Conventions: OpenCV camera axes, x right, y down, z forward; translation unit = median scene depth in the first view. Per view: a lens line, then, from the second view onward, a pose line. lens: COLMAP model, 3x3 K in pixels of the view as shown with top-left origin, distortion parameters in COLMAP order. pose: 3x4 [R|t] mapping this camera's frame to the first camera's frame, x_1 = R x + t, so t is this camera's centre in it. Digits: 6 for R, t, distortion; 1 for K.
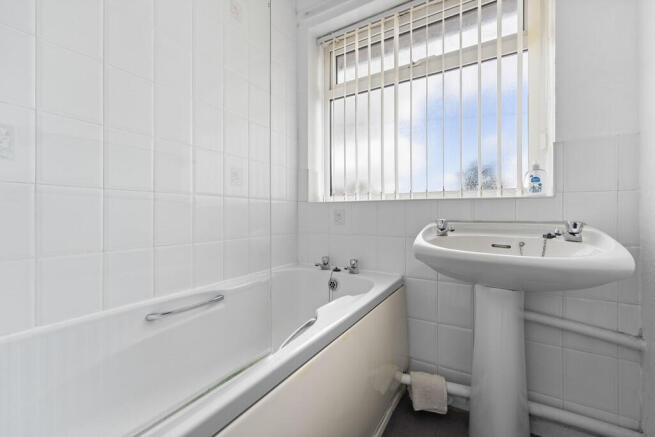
lens RADIAL K [[269.6, 0, 323.5], [0, 269.6, 215.9], [0, 0, 1]] dist [-0.002196, 0.000361]
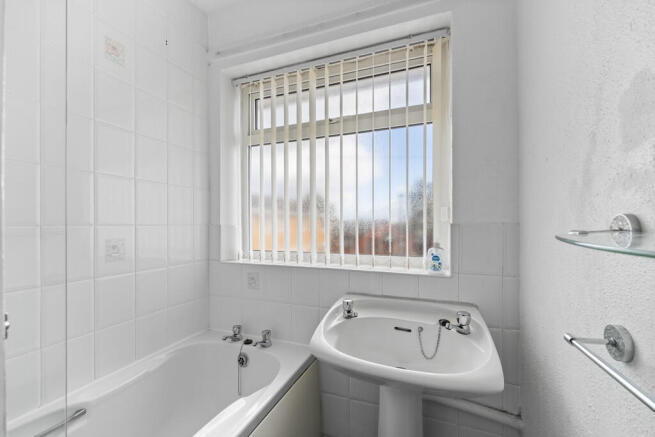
lens RADIAL K [[269.6, 0, 328.2], [0, 269.6, 223.6], [0, 0, 1]] dist [-0.002196, 0.000361]
pose [[0.983755, -0.001716, 0.179511, 0.151393], [0.002491, 0.999989, -0.004095, -0.192604], [-0.179501, 0.004476, 0.983748, 0.053620]]
